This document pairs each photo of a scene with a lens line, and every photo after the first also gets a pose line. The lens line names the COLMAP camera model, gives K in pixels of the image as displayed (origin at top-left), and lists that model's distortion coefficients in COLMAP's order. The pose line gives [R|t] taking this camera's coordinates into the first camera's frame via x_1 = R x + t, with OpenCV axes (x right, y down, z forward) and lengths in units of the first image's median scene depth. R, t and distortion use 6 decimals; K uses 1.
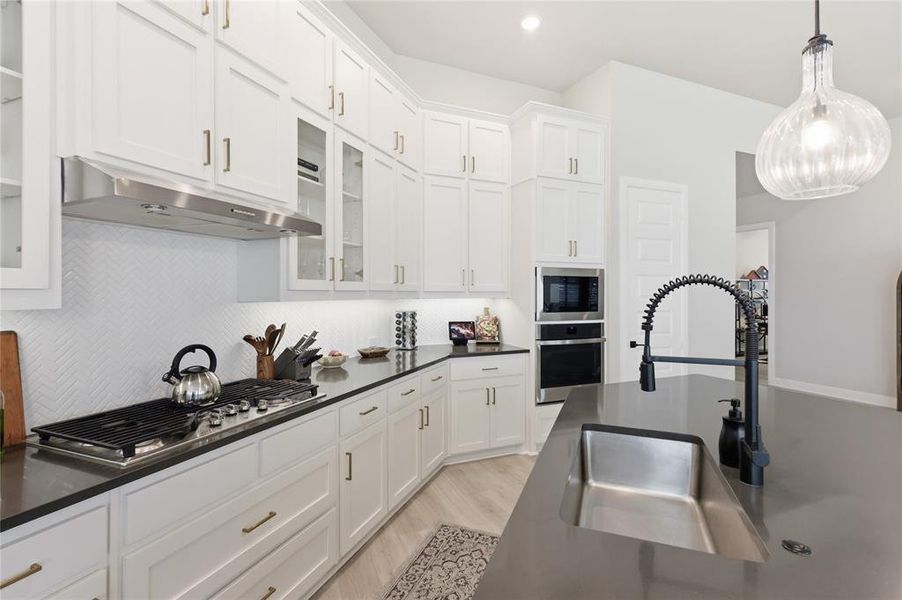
lens RADIAL K [[420.8, 0, 449.9], [0, 420.8, 297.0], [0, 0, 1]] dist [0.001696, 0.001500]
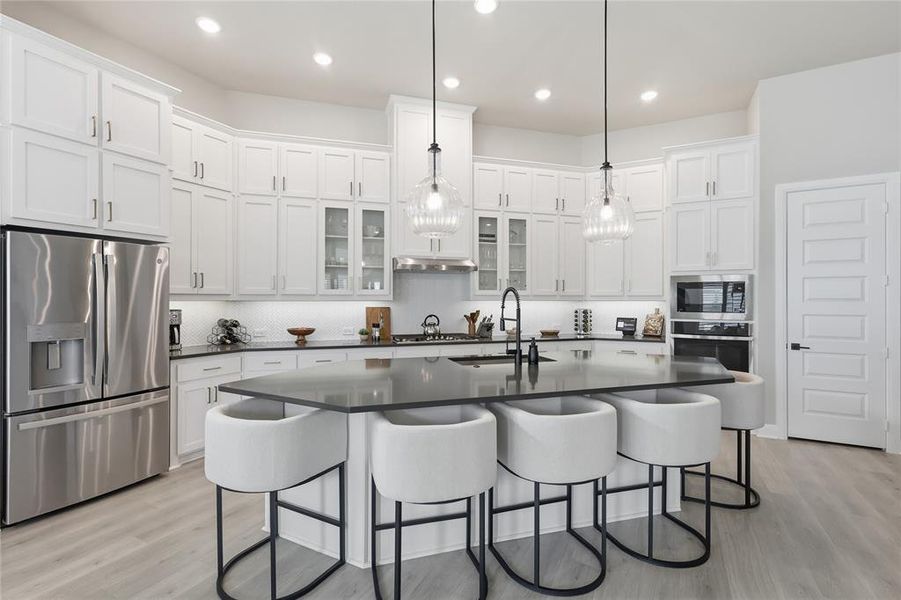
lens RADIAL K [[420.3, 0, 449.4], [0, 420.3, 297.0], [0, 0, 1]] dist [0.001696, 0.001500]
pose [[0.639308, -0.003374, -0.768943, 0.852353], [-0.008609, 0.999896, -0.011545, 0.014824], [0.768903, 0.014001, 0.639213, -0.362996]]
